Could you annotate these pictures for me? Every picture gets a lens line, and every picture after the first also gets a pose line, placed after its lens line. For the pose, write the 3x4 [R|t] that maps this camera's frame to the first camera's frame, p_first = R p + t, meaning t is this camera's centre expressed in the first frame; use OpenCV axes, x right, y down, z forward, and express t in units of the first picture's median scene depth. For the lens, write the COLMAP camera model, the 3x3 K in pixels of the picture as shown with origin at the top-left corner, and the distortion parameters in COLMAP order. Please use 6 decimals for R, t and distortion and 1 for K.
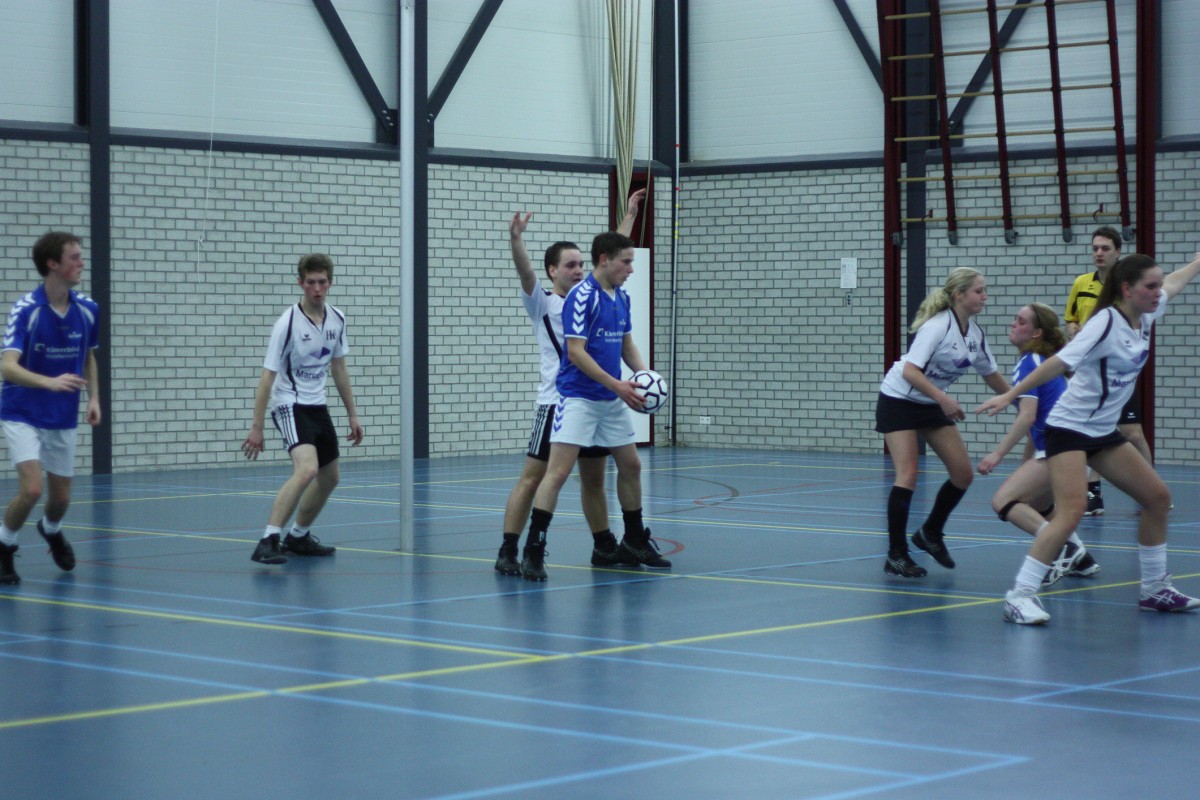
lens RADIAL K [[2786.9, 0, 617.9], [0, 2786.9, 398.6], [0, 0, 1]] dist [-0.111209, 0.162448]
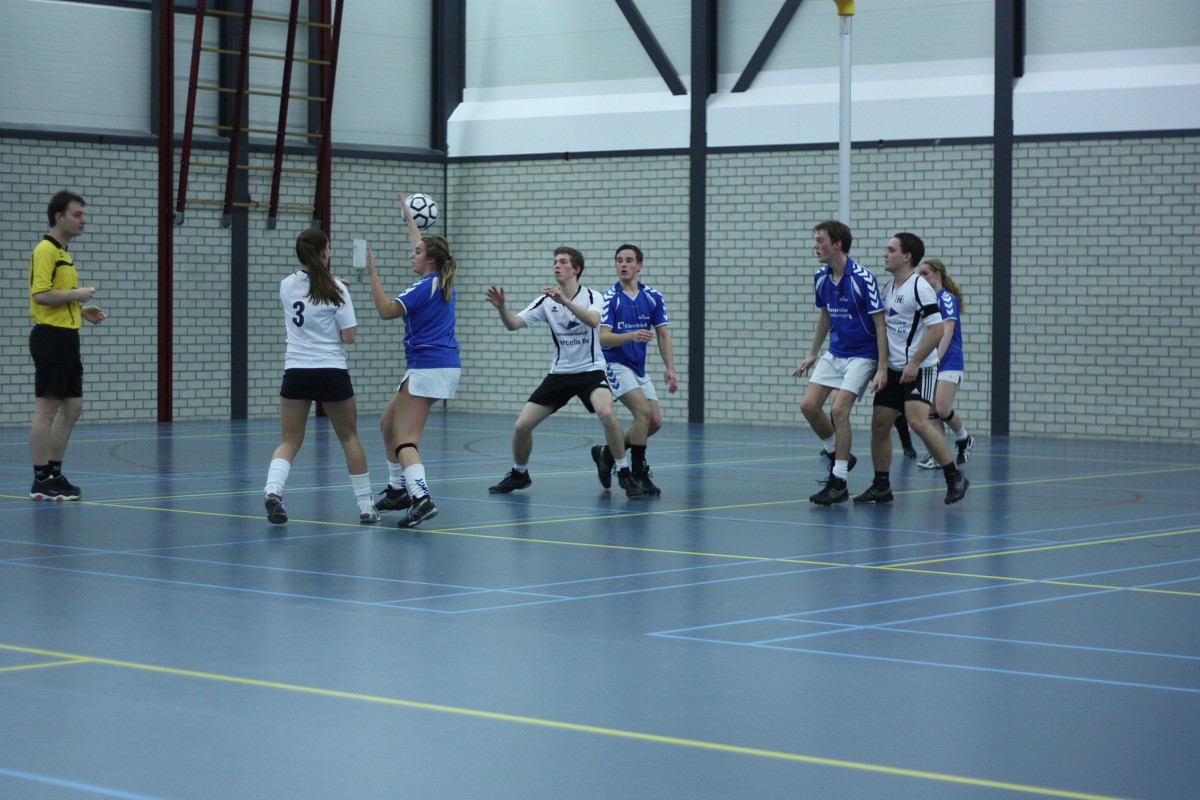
lens RADIAL K [[2786.9, 0, 617.9], [0, 2786.9, 398.6], [0, 0, 1]] dist [-0.111209, 0.162448]
pose [[-0.041968, -0.033531, 0.998556, -0.976655], [0.018163, 0.999246, 0.034318, -0.022201], [-0.998954, 0.019577, -0.041327, 0.892108]]
